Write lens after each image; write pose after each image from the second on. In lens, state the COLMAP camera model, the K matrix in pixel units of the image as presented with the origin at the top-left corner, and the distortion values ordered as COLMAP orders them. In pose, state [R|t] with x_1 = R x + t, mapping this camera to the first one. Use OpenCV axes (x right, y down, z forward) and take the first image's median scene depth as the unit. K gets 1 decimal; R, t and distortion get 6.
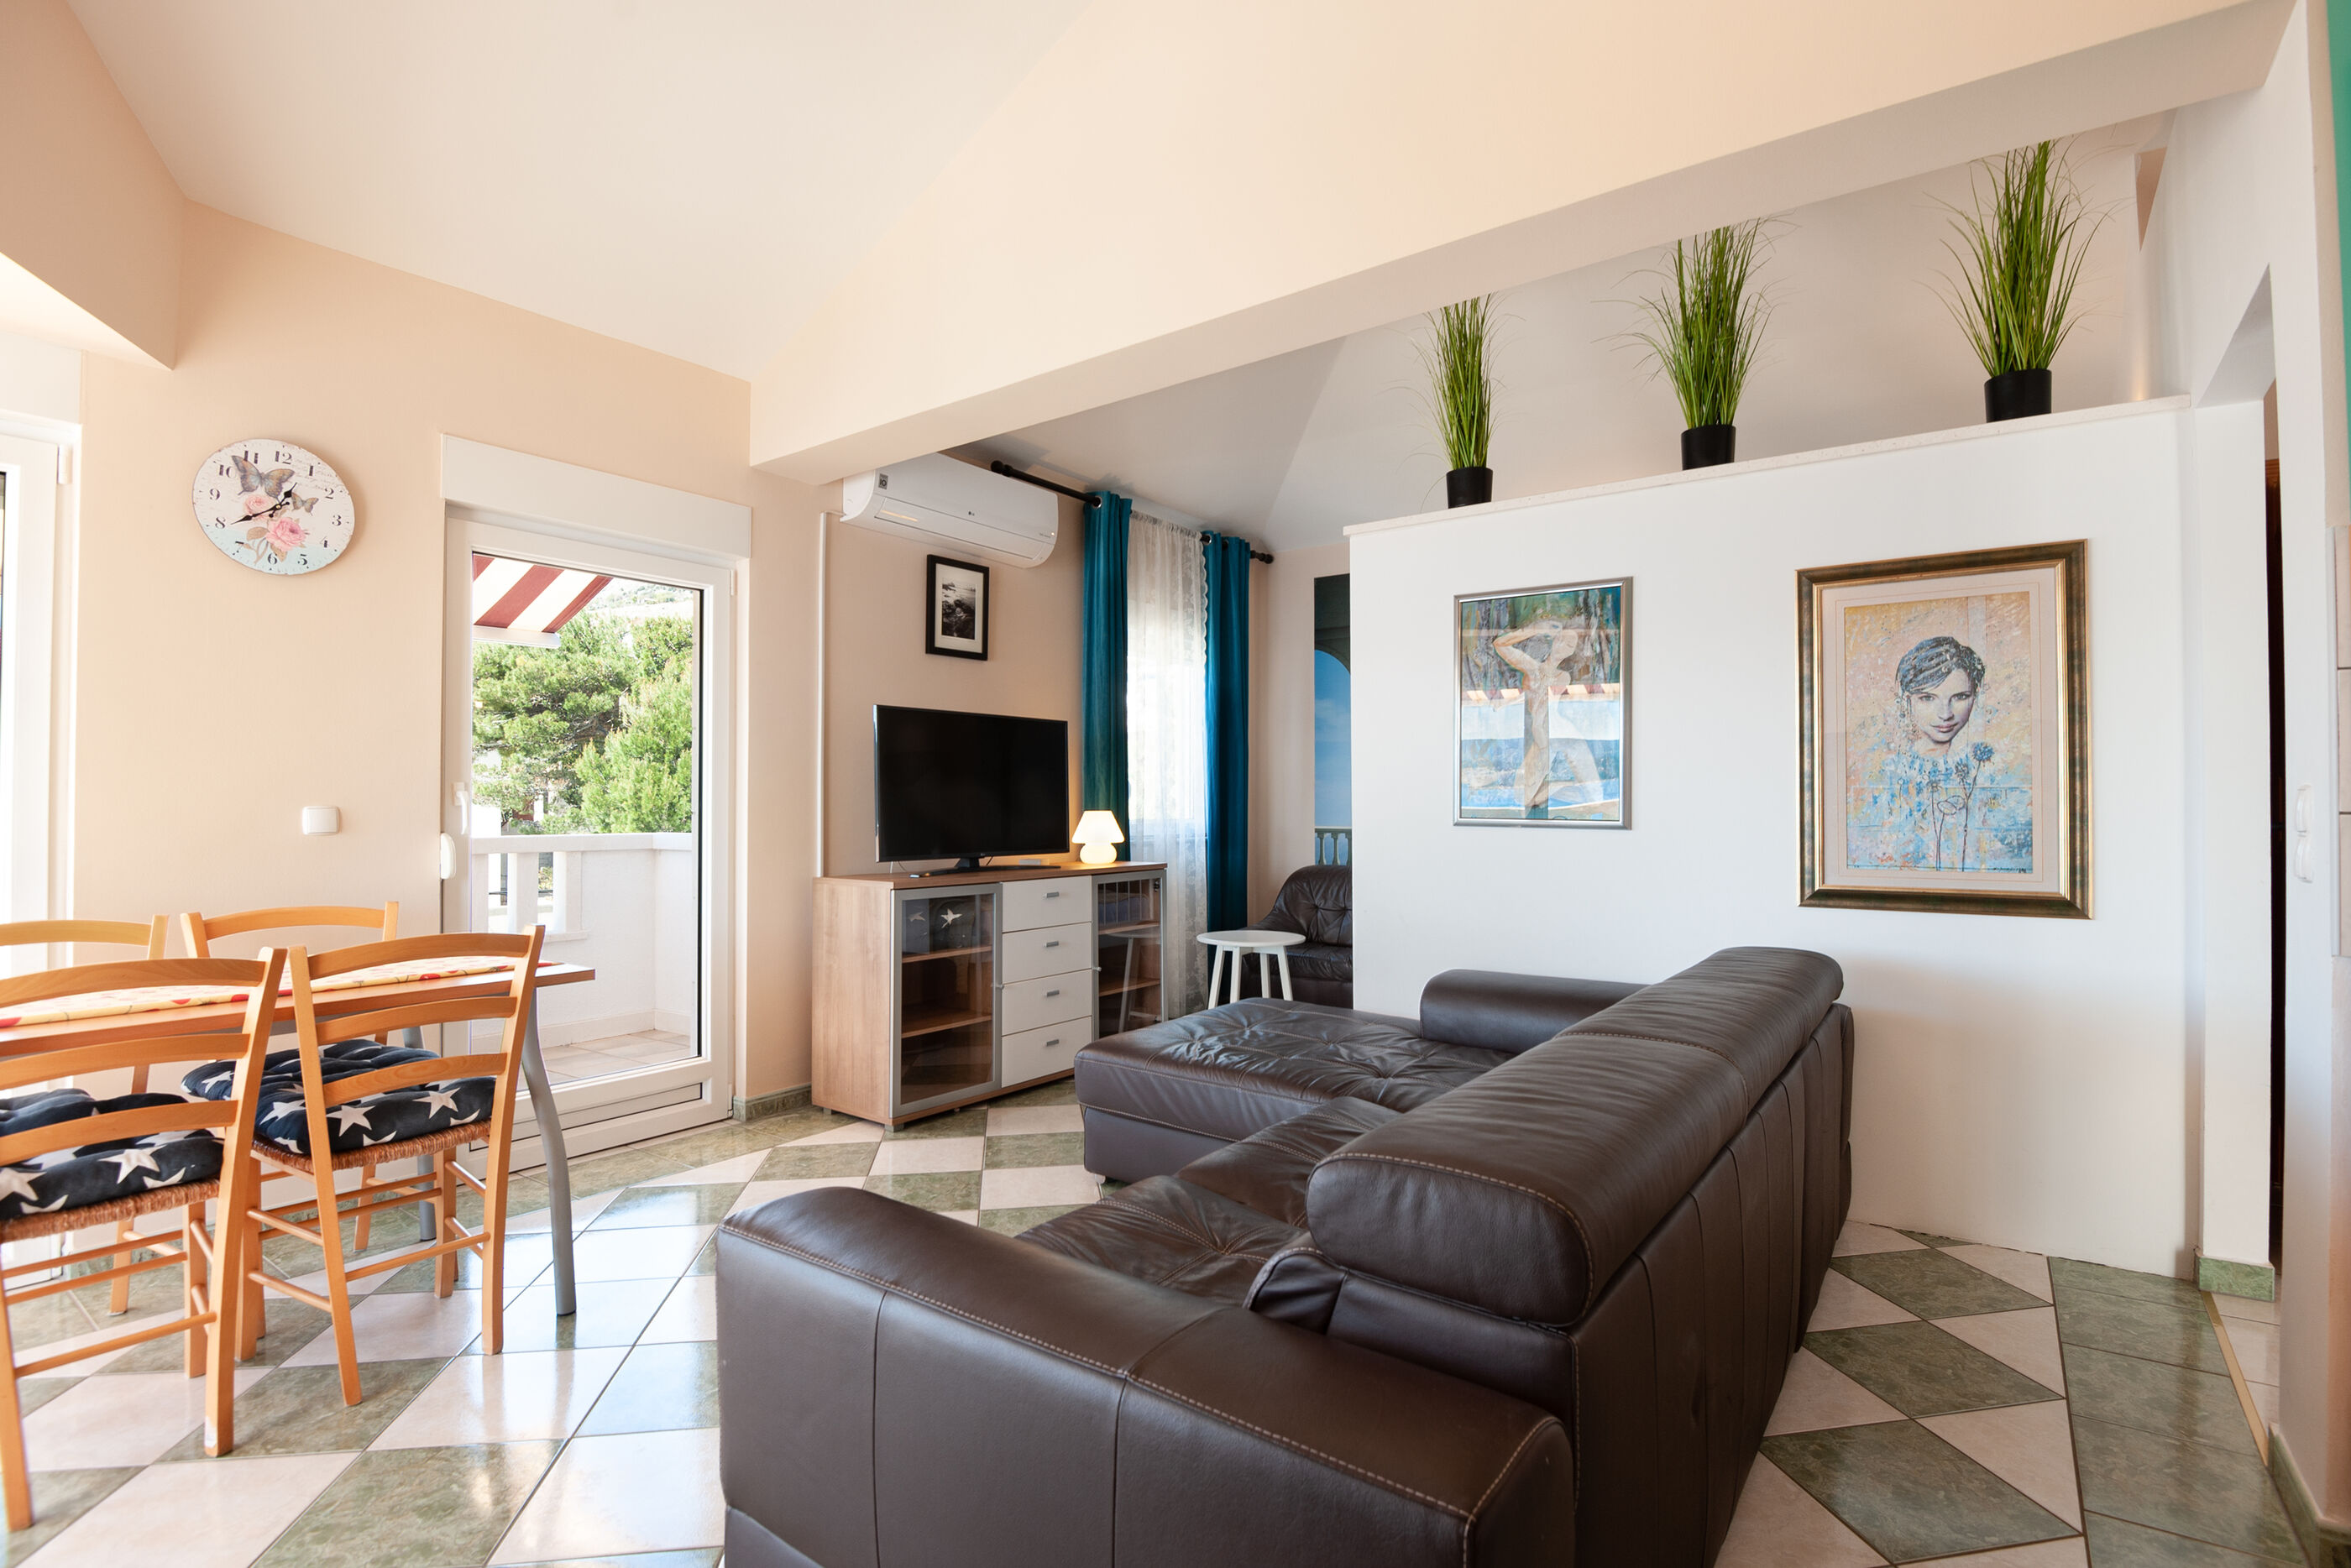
lens RADIAL K [[1082.0, 0, 1204.3], [0, 1082.0, 768.3], [0, 0, 1]] dist [-0.000966, -0.014219]
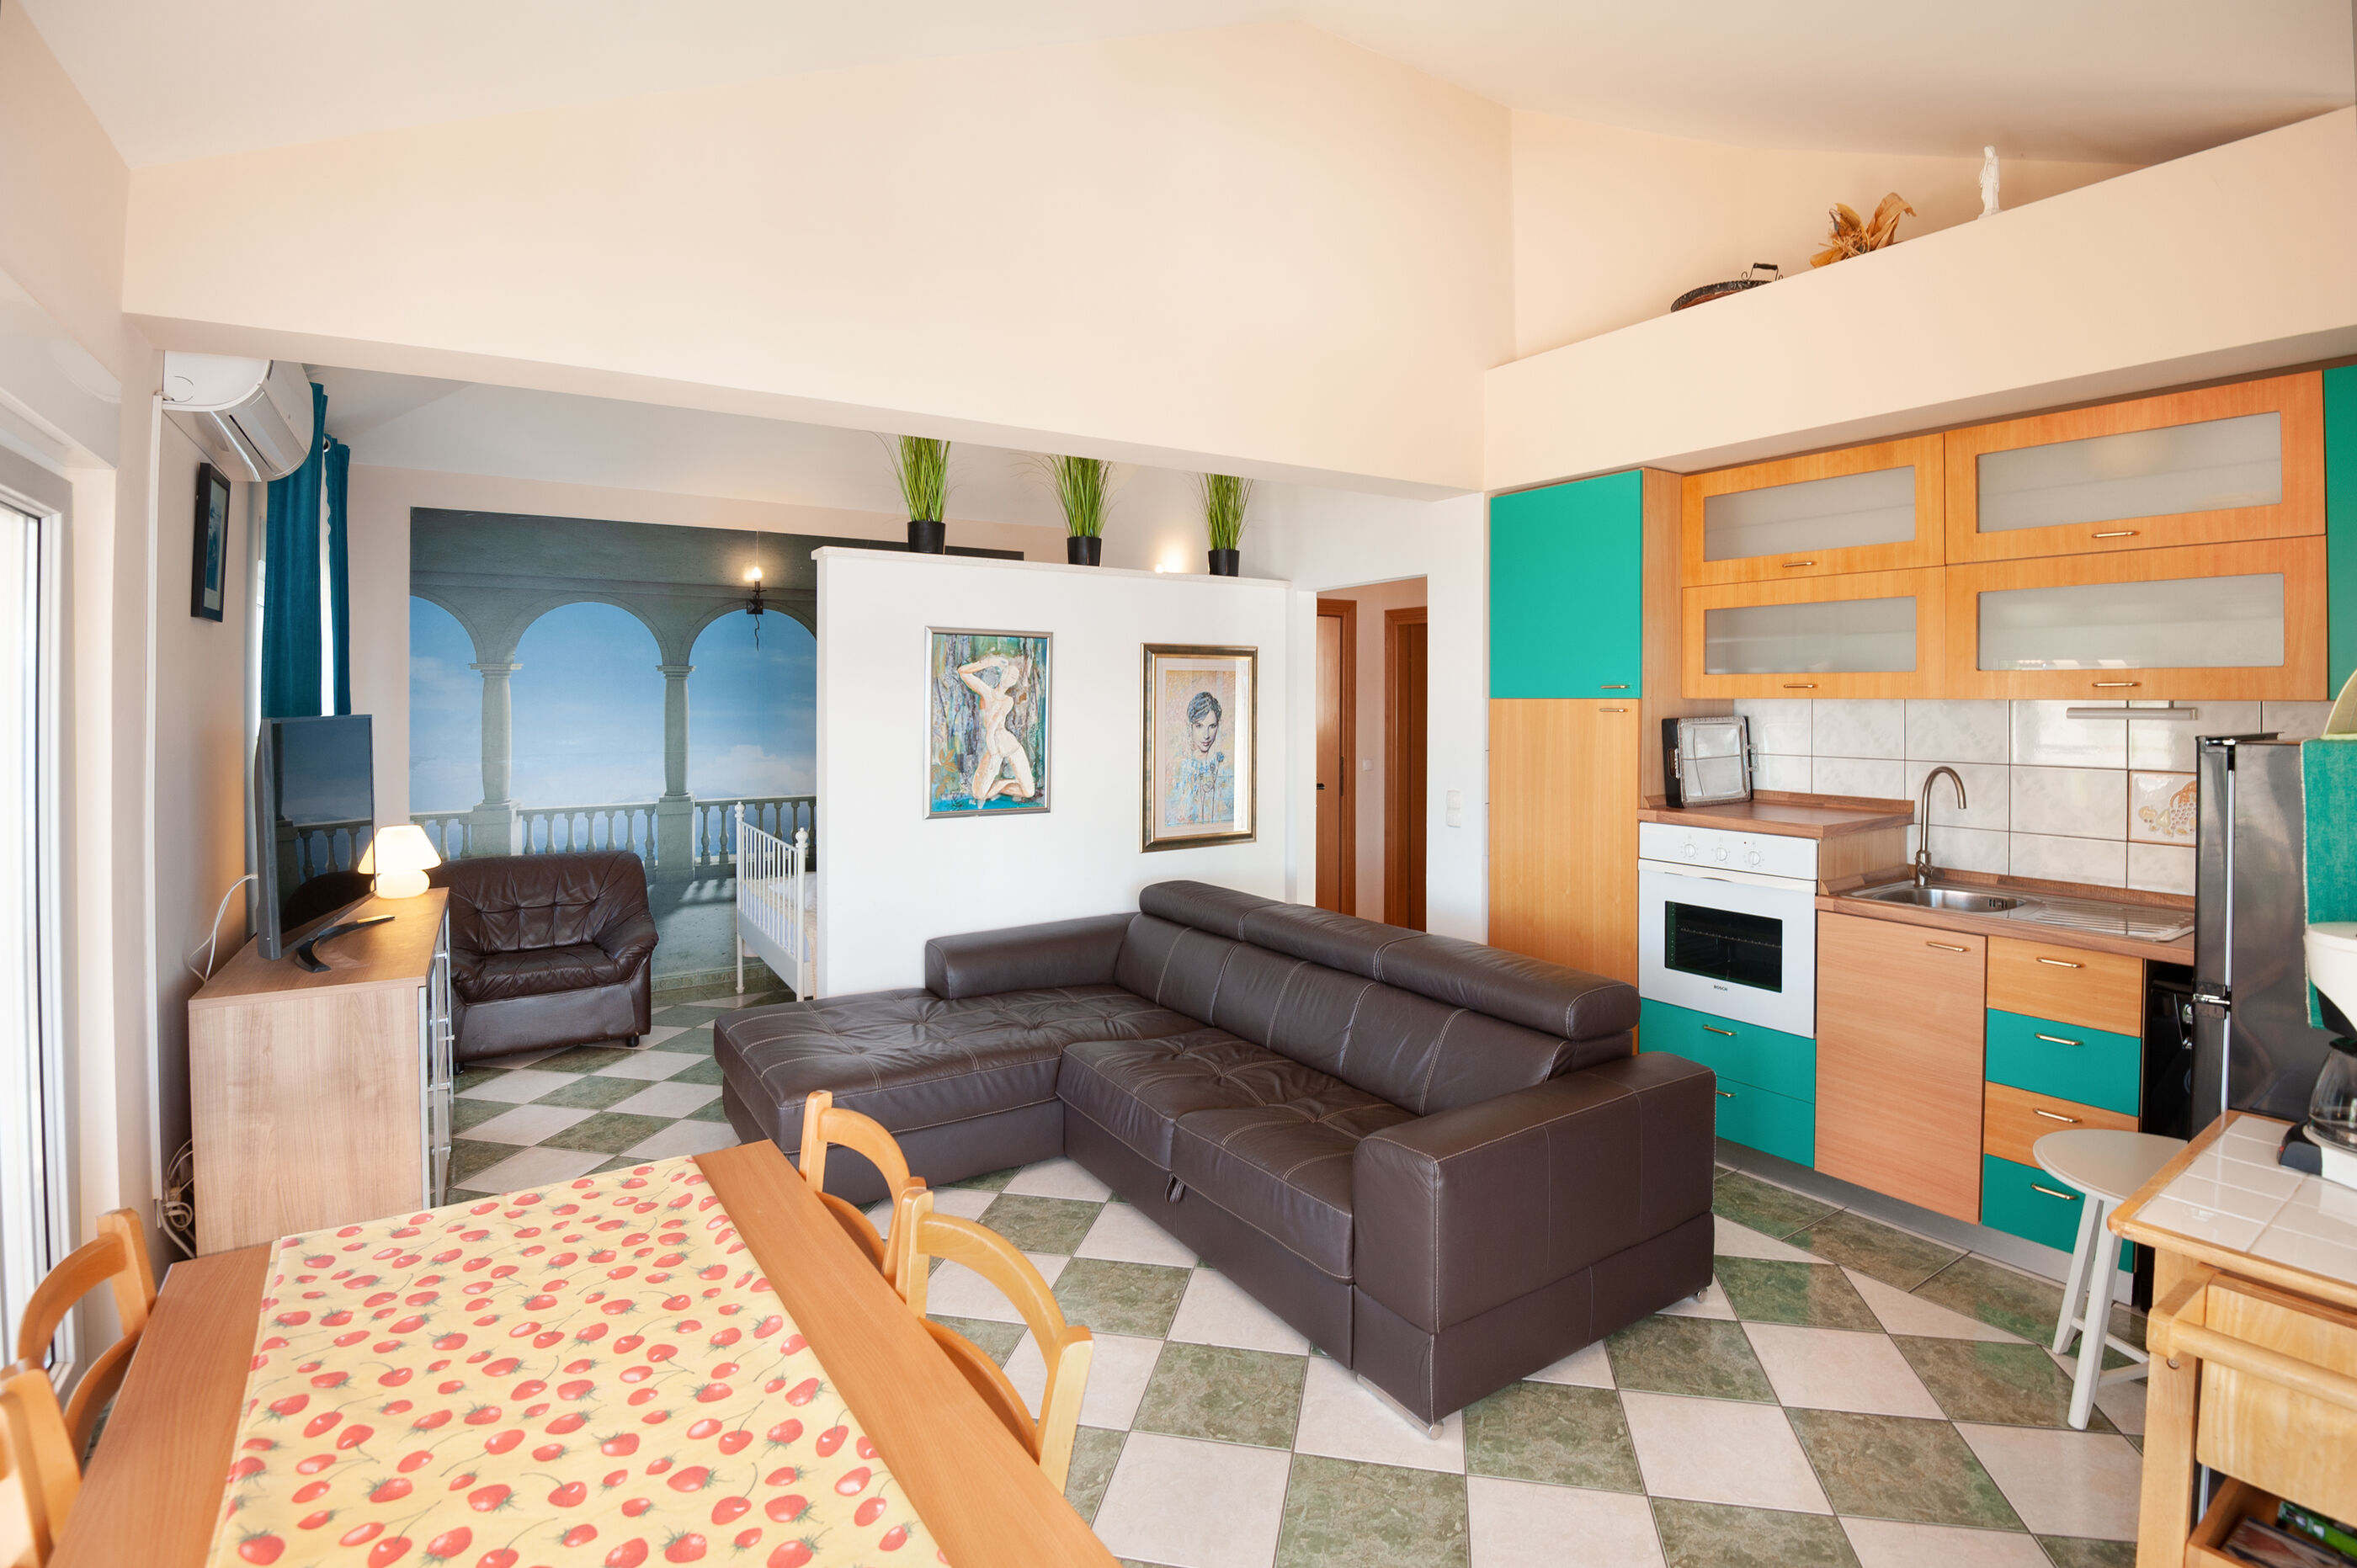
lens RADIAL K [[1115.2, 0, 1185.4], [0, 1115.2, 700.4], [0, 0, 1]] dist [-0.040656, -0.000406]
pose [[0.379260, 0.001517, 0.925289, -0.961117], [-0.025870, 0.999625, 0.008964, -0.116365], [-0.924928, -0.027337, 0.379157, 0.317808]]
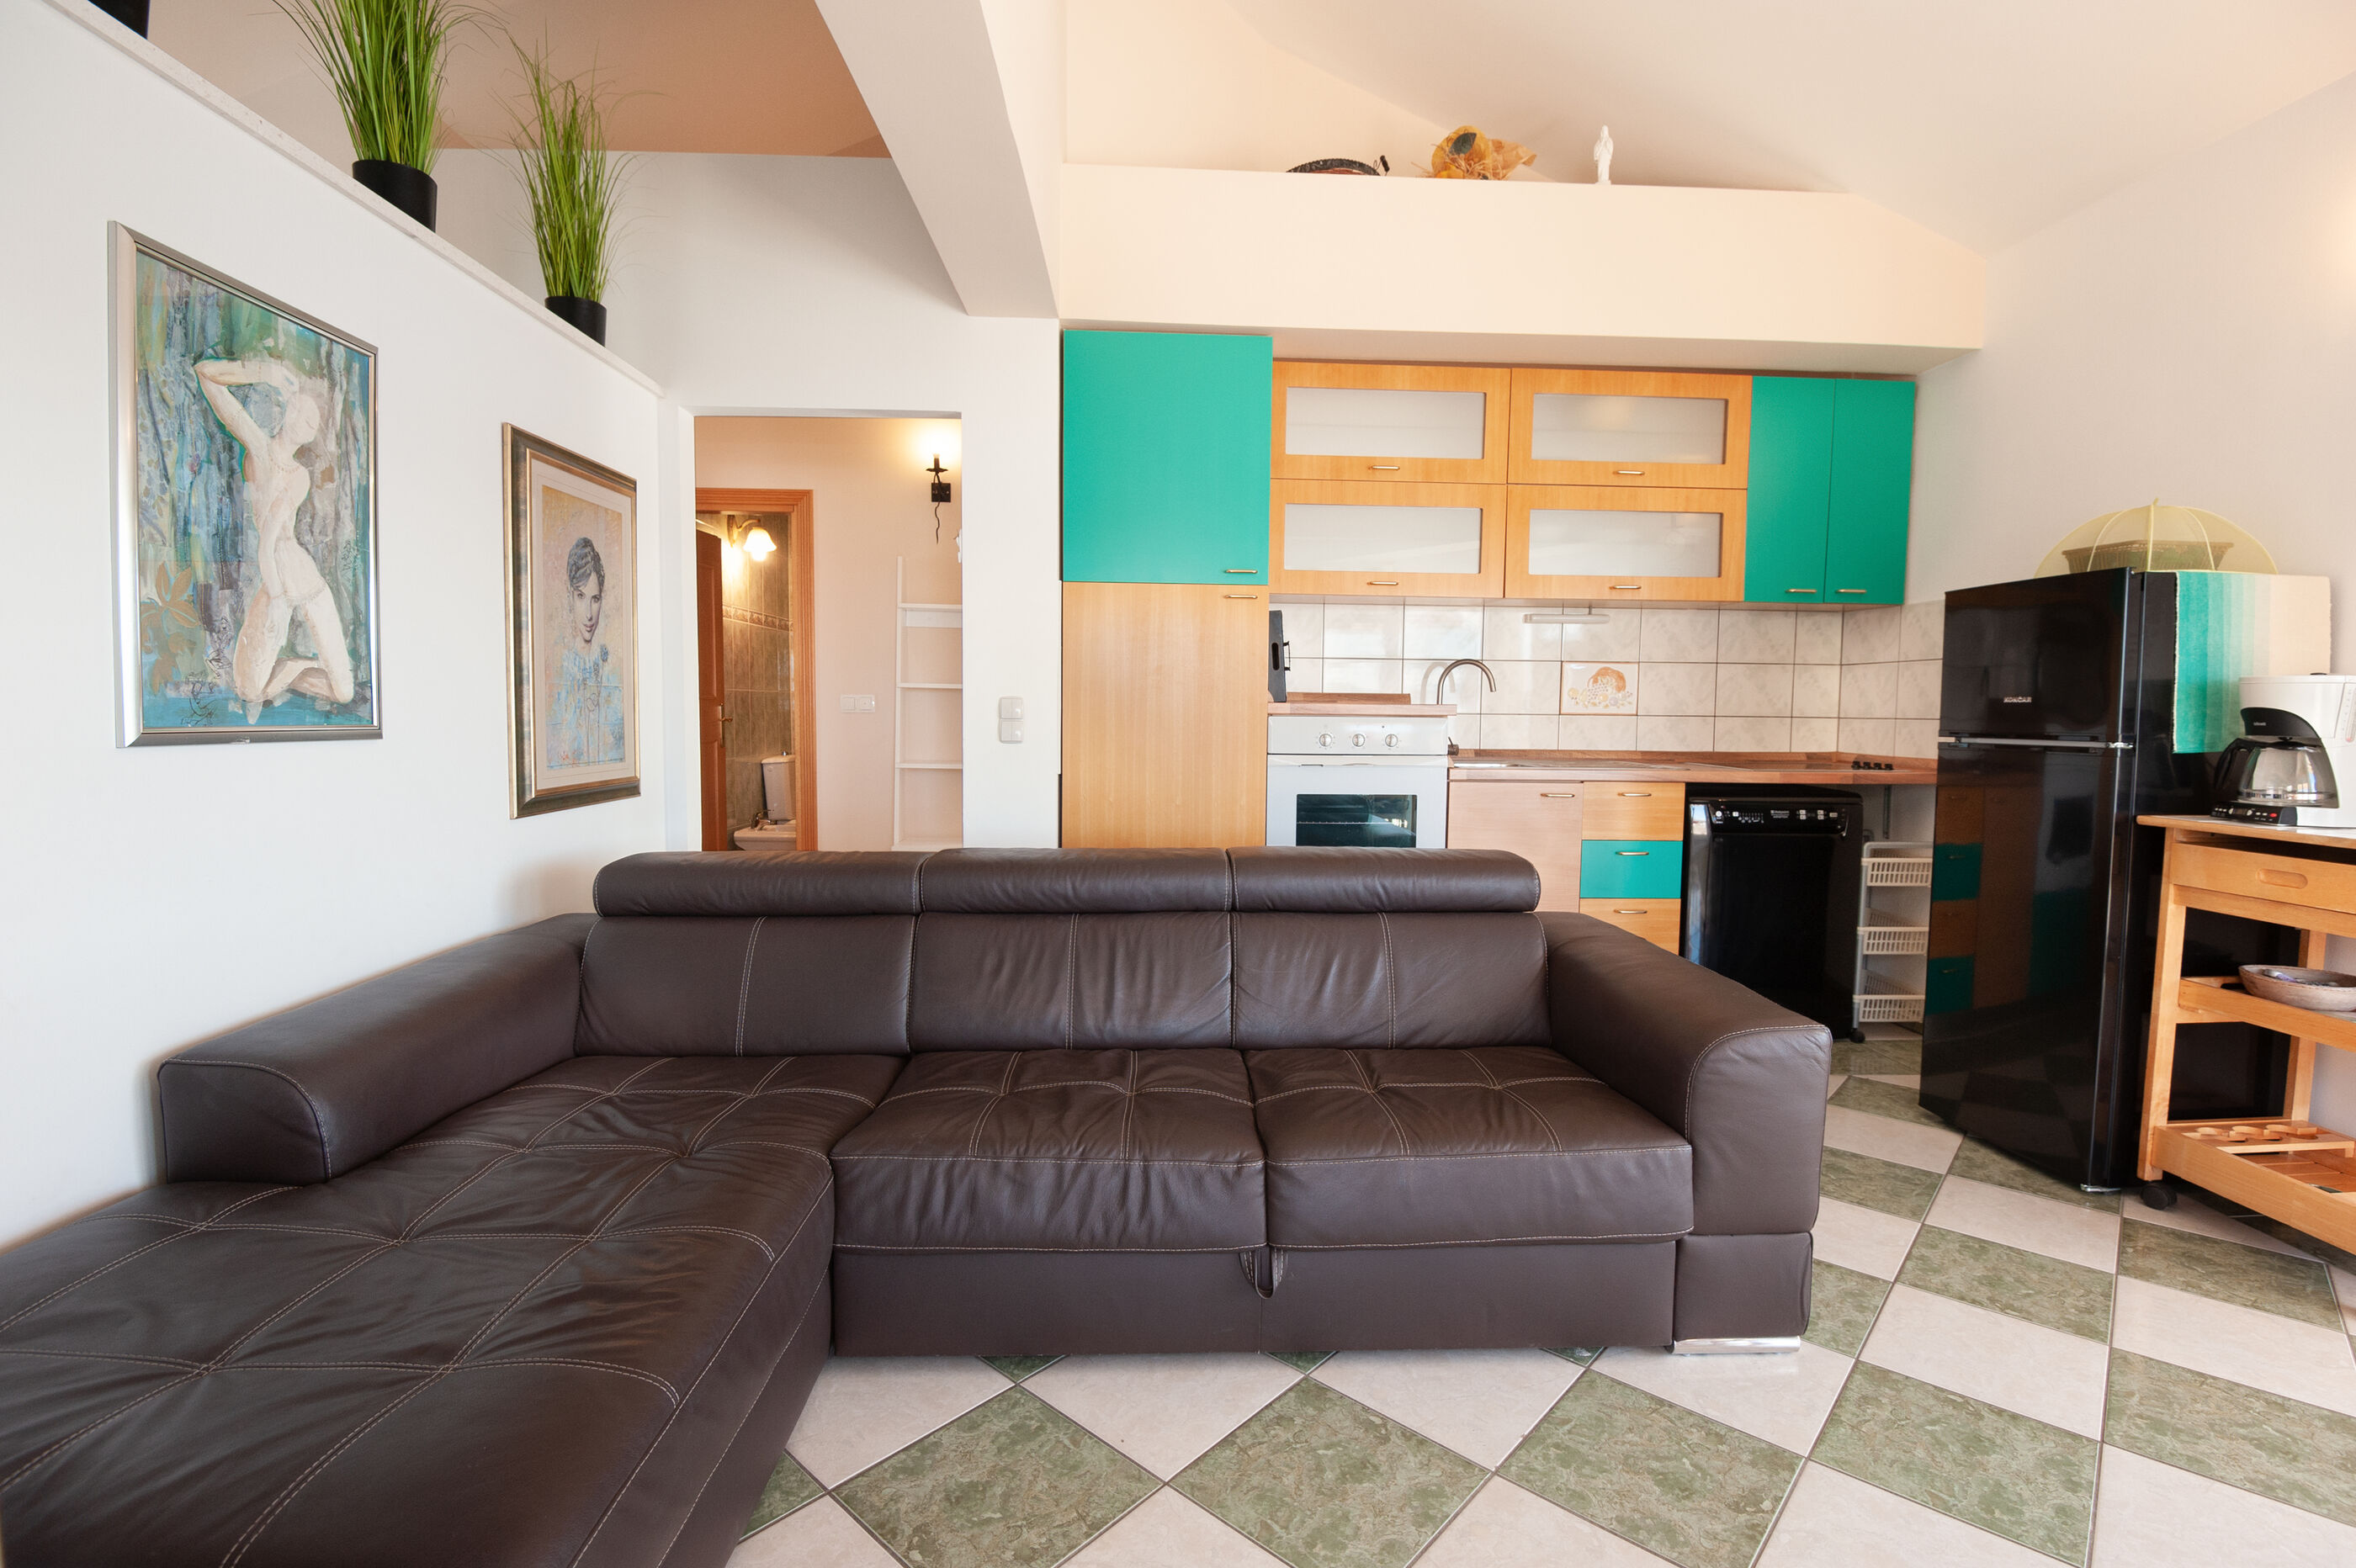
lens RADIAL K [[1070.5, 0, 1200.7], [0, 1070.5, 775.6], [0, 0, 1]] dist [-0.000184, -0.014230]
pose [[-0.609626, -0.053608, 0.790874, -0.464324], [-0.030467, 0.998558, 0.044200, 0.039062], [-0.792103, 0.002850, -0.610380, 1.091949]]
